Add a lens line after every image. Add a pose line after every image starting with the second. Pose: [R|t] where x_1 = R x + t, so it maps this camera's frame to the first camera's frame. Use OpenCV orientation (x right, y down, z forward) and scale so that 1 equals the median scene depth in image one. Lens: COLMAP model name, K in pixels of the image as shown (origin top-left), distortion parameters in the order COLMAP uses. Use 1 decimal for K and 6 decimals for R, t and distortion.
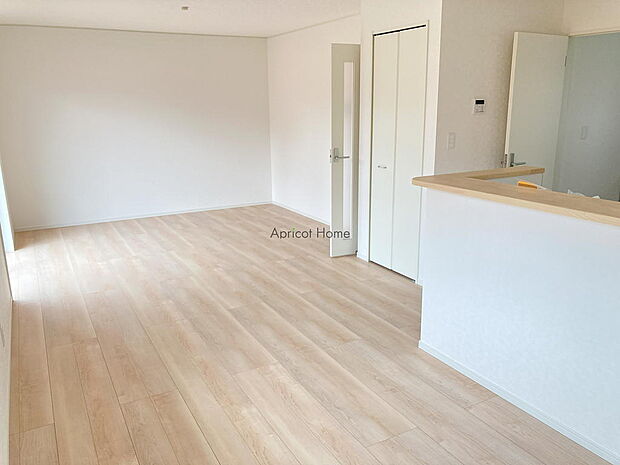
lens RADIAL K [[511.8, 0, 314.0], [0, 511.8, 228.8], [0, 0, 1]] dist [0.018325, -0.023746]
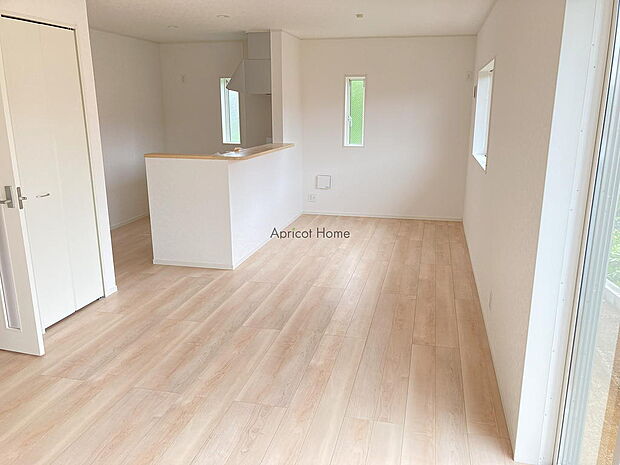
lens RADIAL K [[511.8, 0, 311.5], [0, 511.8, 235.9], [0, 0, 1]] dist [0.018325, -0.023746]
pose [[-0.736983, -0.156137, 0.657630, -0.759892], [0.172380, 0.897362, 0.406235, -0.349292], [-0.653560, 0.412750, -0.634426, 1.412138]]
